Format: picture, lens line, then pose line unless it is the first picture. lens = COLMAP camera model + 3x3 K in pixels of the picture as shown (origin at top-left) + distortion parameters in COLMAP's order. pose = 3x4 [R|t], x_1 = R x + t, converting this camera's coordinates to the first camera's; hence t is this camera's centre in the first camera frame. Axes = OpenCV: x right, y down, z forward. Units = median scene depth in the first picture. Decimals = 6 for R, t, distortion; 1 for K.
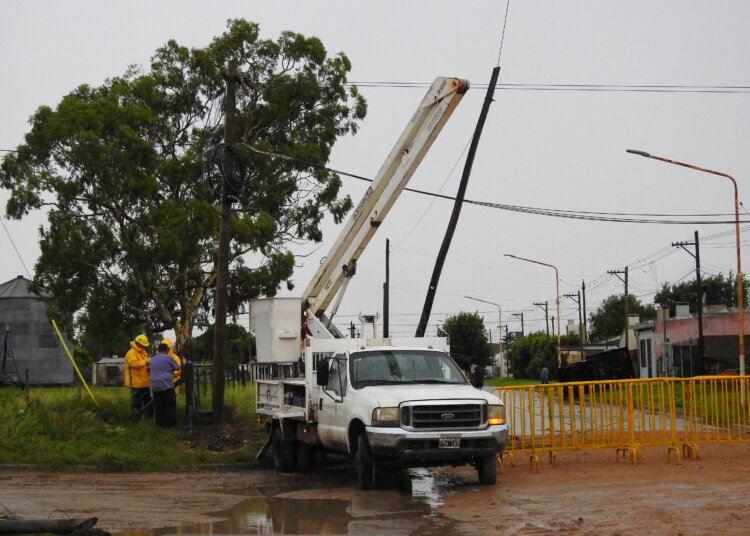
lens RADIAL K [[1590.3, 0, 375.0], [0, 1590.3, 267.5], [0, 0, 1]] dist [-0.017778, 0.000000]
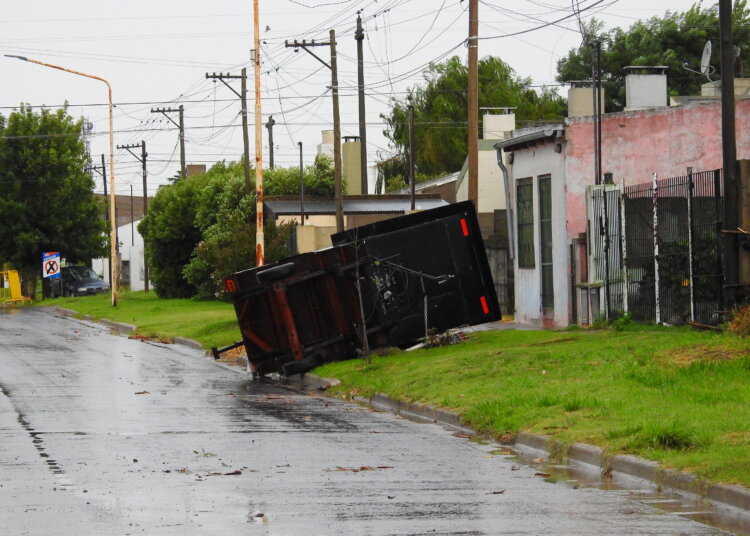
lens RADIAL K [[3829.9, 0, 374.9], [0, 3829.9, 268.0], [0, 0, 1]] dist [1.210791, 0.000000]
pose [[0.991941, -0.004477, 0.126624, 0.034332], [-0.003903, 0.997821, 0.065857, 0.010411], [-0.126643, -0.065821, 0.989762, 0.200769]]
